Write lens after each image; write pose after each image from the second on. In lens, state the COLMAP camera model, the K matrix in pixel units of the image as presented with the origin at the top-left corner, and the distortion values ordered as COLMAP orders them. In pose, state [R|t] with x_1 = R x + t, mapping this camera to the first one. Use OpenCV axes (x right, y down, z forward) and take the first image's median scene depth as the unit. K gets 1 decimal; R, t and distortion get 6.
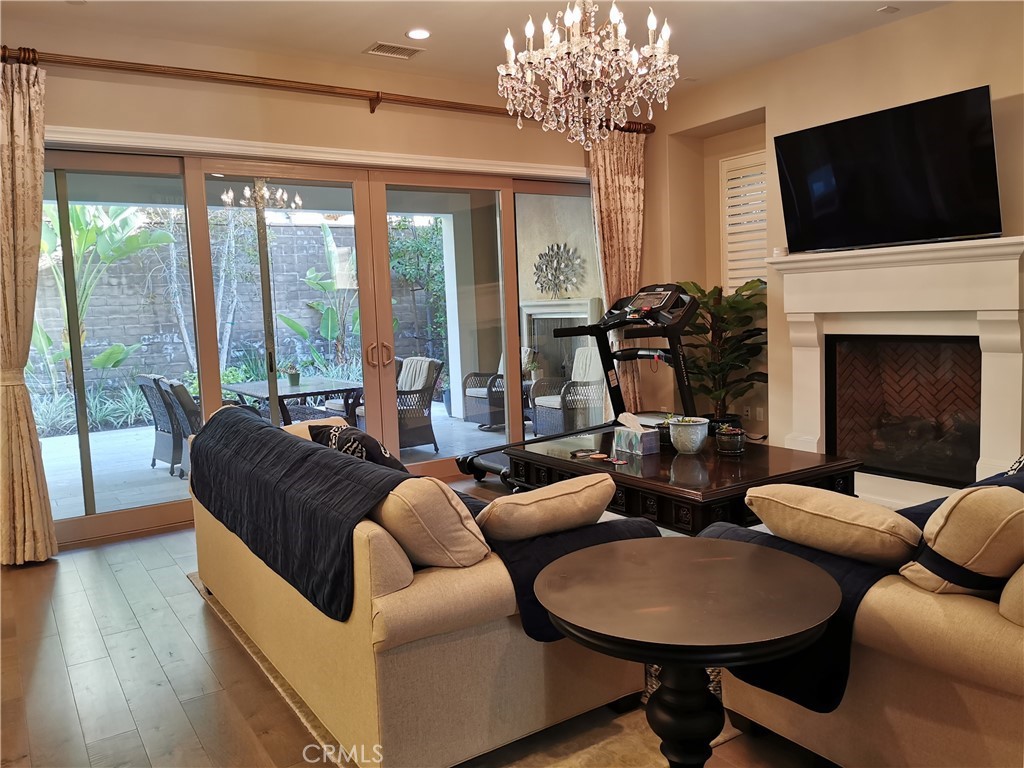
lens RADIAL K [[788.9, 0, 512.7], [0, 788.9, 380.5], [0, 0, 1]] dist [-0.011458, -0.006267]
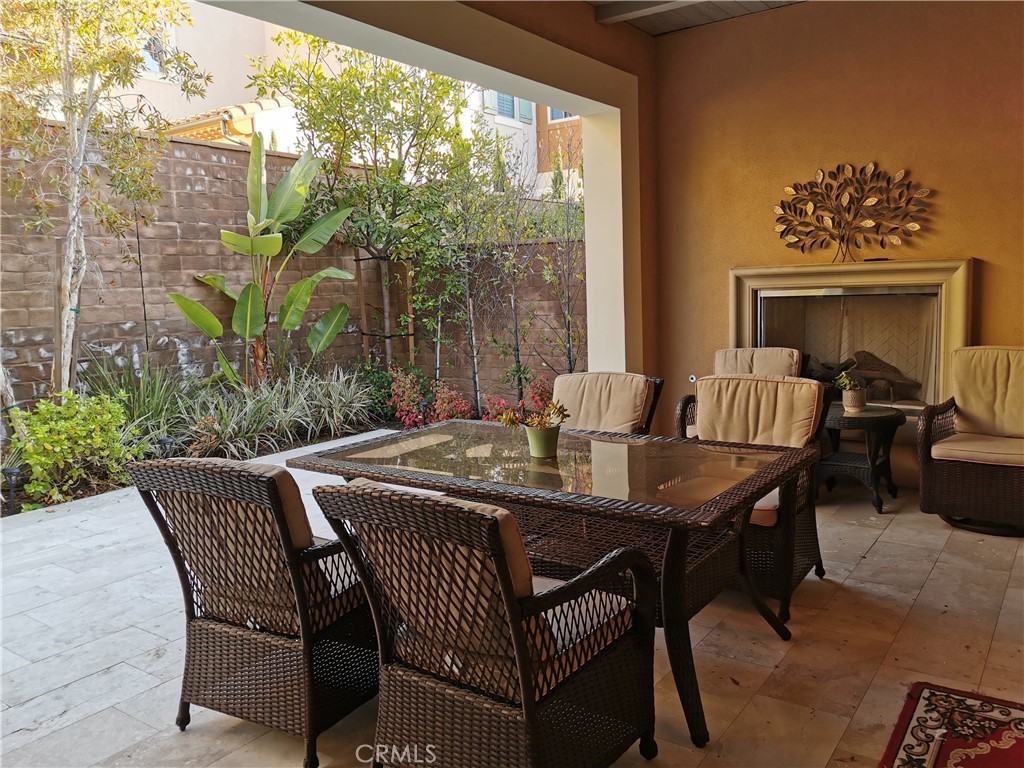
lens RADIAL K [[788.9, 0, 511.8], [0, 788.9, 384.2], [0, 0, 1]] dist [-0.011458, -0.006267]
pose [[0.929898, -0.034582, 0.366187, -0.593150], [0.030757, 0.999394, 0.016278, -0.048021], [-0.366528, -0.003874, 0.930399, 0.855495]]
